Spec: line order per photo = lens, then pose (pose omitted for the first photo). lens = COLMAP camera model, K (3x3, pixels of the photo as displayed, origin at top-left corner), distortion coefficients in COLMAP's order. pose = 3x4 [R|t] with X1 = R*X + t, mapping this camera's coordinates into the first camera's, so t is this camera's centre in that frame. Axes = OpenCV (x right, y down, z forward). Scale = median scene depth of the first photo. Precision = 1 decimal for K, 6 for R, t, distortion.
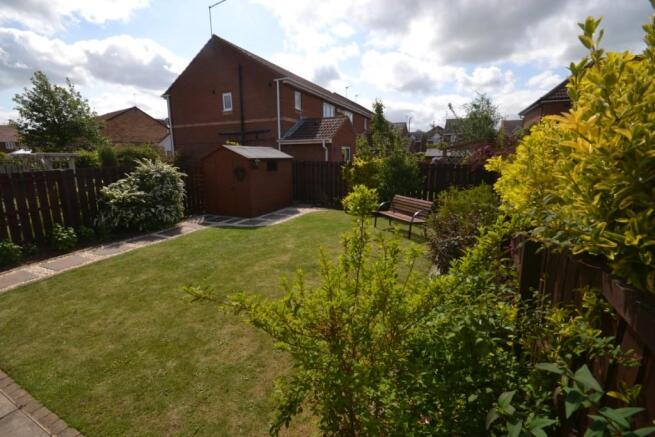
lens RADIAL K [[298.0, 0, 327.4], [0, 298.0, 202.9], [0, 0, 1]] dist [0.037569, 0.000090]
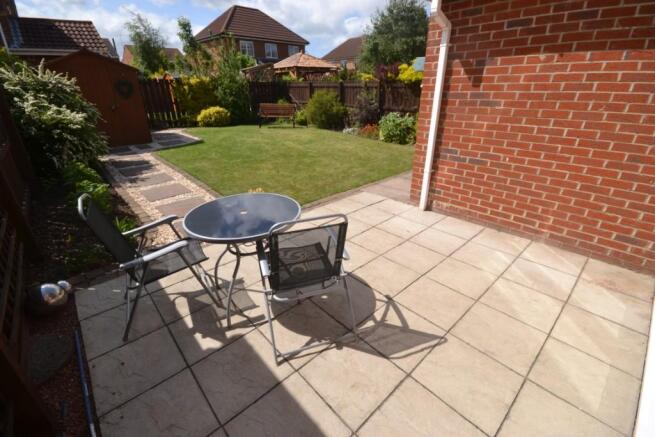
lens RADIAL K [[290.5, 0, 327.2], [0, 290.5, 210.8], [0, 0, 1]] dist [0.003082, -0.010332]
pose [[0.334157, -0.364059, 0.869368, -0.779596], [0.150559, 0.931163, 0.332066, 0.027595], [-0.930414, 0.019929, 0.365967, 0.171131]]
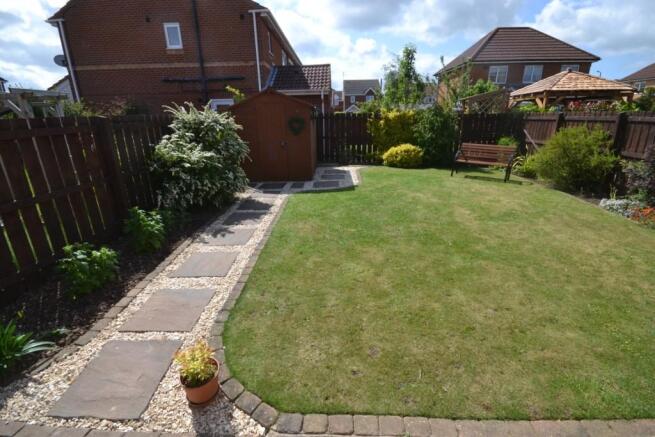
lens RADIAL K [[290.5, 0, 327.2], [0, 290.5, 210.8], [0, 0, 1]] dist [0.003082, -0.010332]
pose [[0.905089, -0.132098, 0.404184, -0.474020], [0.074033, 0.984958, 0.156128, 0.008865], [-0.418728, -0.111387, 0.901254, 0.209275]]
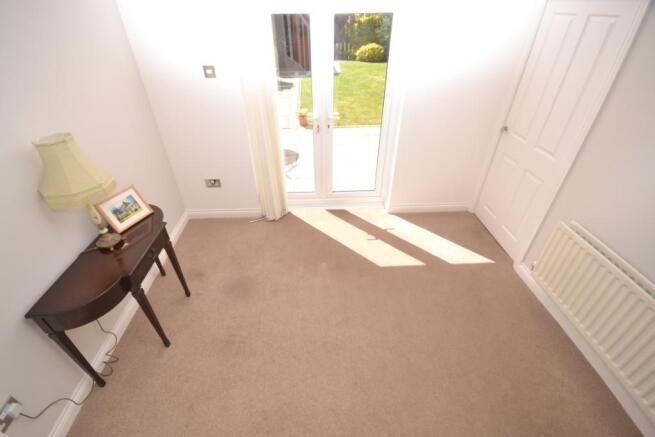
lens RADIAL K [[290.9, 0, 327.5], [0, 290.9, 218.5], [0, 0, 1]] dist [0.000845, 0.000040]
pose [[0.863022, -0.295097, 0.410012, -0.771808], [0.079945, 0.881194, 0.465946, 0.029467], [-0.498800, -0.369343, 0.784082, -0.229896]]
